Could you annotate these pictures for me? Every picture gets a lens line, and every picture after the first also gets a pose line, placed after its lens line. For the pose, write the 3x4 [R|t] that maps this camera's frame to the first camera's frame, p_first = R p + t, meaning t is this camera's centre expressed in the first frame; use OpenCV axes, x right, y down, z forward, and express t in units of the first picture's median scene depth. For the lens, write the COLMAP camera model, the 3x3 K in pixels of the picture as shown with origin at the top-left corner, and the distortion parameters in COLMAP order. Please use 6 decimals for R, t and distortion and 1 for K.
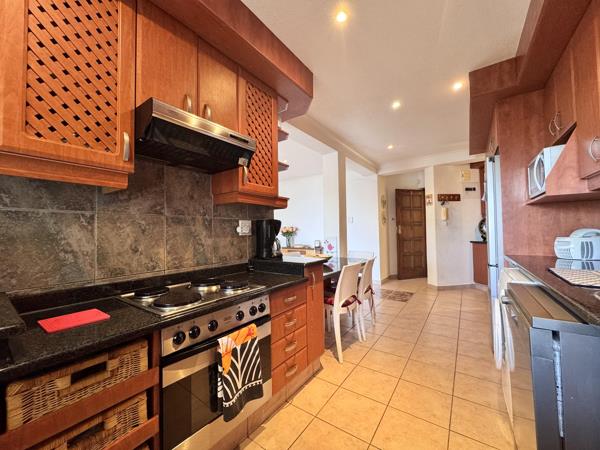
lens RADIAL K [[238.7, 0, 299.8], [0, 238.7, 221.0], [0, 0, 1]] dist [0.002881, 0.000296]
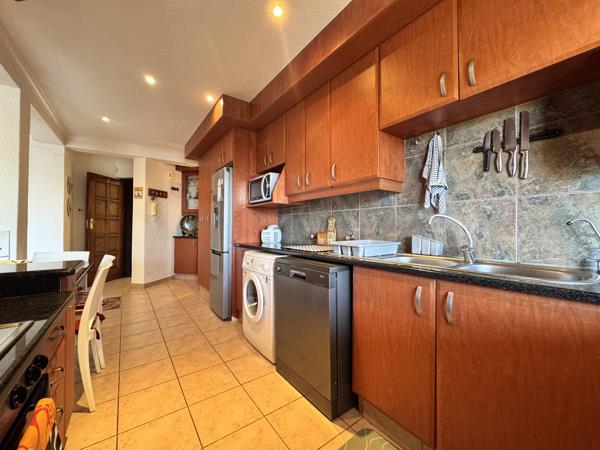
lens RADIAL K [[238.7, 0, 298.4], [0, 238.7, 228.2], [0, 0, 1]] dist [0.002881, 0.000296]
pose [[0.331161, 0.007358, 0.943546, -0.132618], [-0.050726, 0.998662, 0.010015, 0.008756], [-0.942210, -0.051179, 0.331091, 0.101073]]
